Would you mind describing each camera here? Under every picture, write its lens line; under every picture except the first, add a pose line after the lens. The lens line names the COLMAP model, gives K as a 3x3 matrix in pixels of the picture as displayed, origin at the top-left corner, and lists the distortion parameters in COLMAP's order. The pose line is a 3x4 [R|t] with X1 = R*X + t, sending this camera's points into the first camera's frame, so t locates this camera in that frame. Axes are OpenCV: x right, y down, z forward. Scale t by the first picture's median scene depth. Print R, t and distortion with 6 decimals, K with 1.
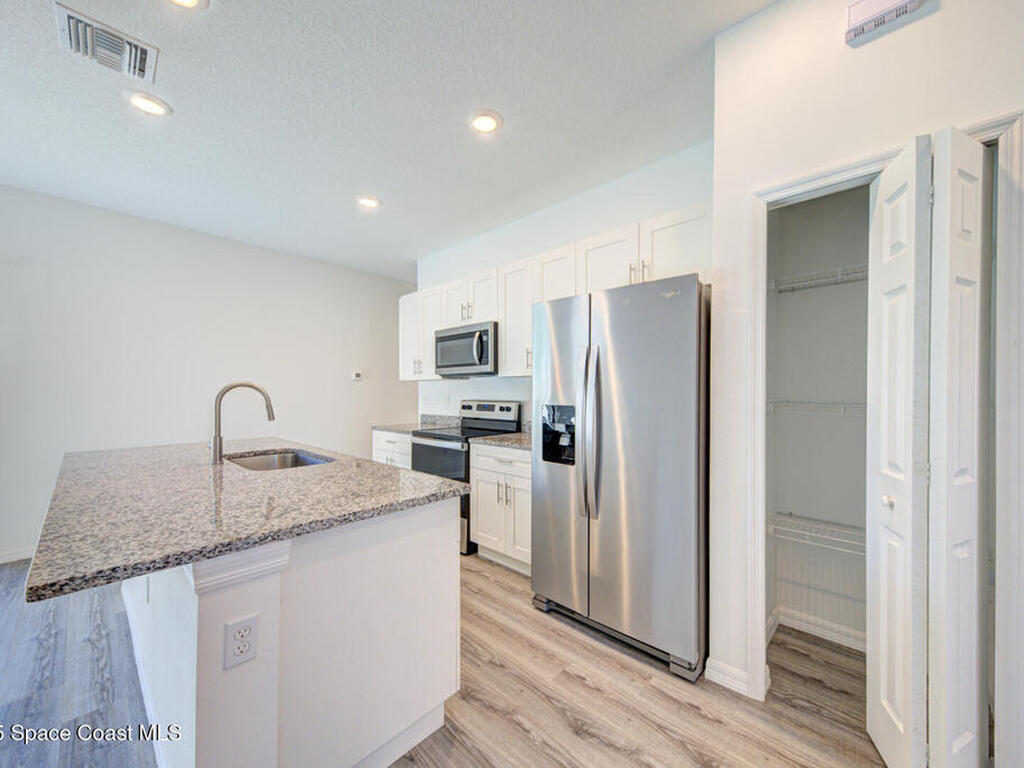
lens RADIAL K [[400.5, 0, 512.3], [0, 400.5, 393.3], [0, 0, 1]] dist [0.002127, 0.000282]
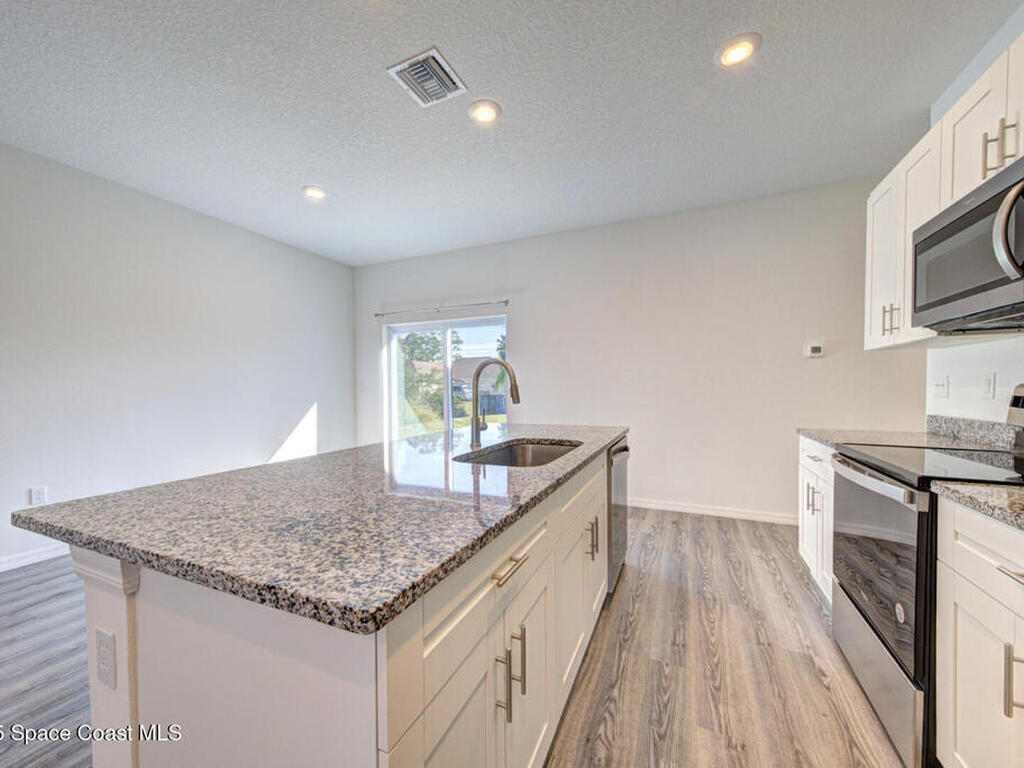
lens RADIAL K [[400.5, 0, 512.3], [0, 400.5, 393.3], [0, 0, 1]] dist [0.002127, 0.000282]
pose [[0.319482, 0.011689, -0.947520, 0.117909], [0.002825, 0.999908, 0.013288, 0.024902], [0.947588, -0.006922, 0.319419, 0.510861]]
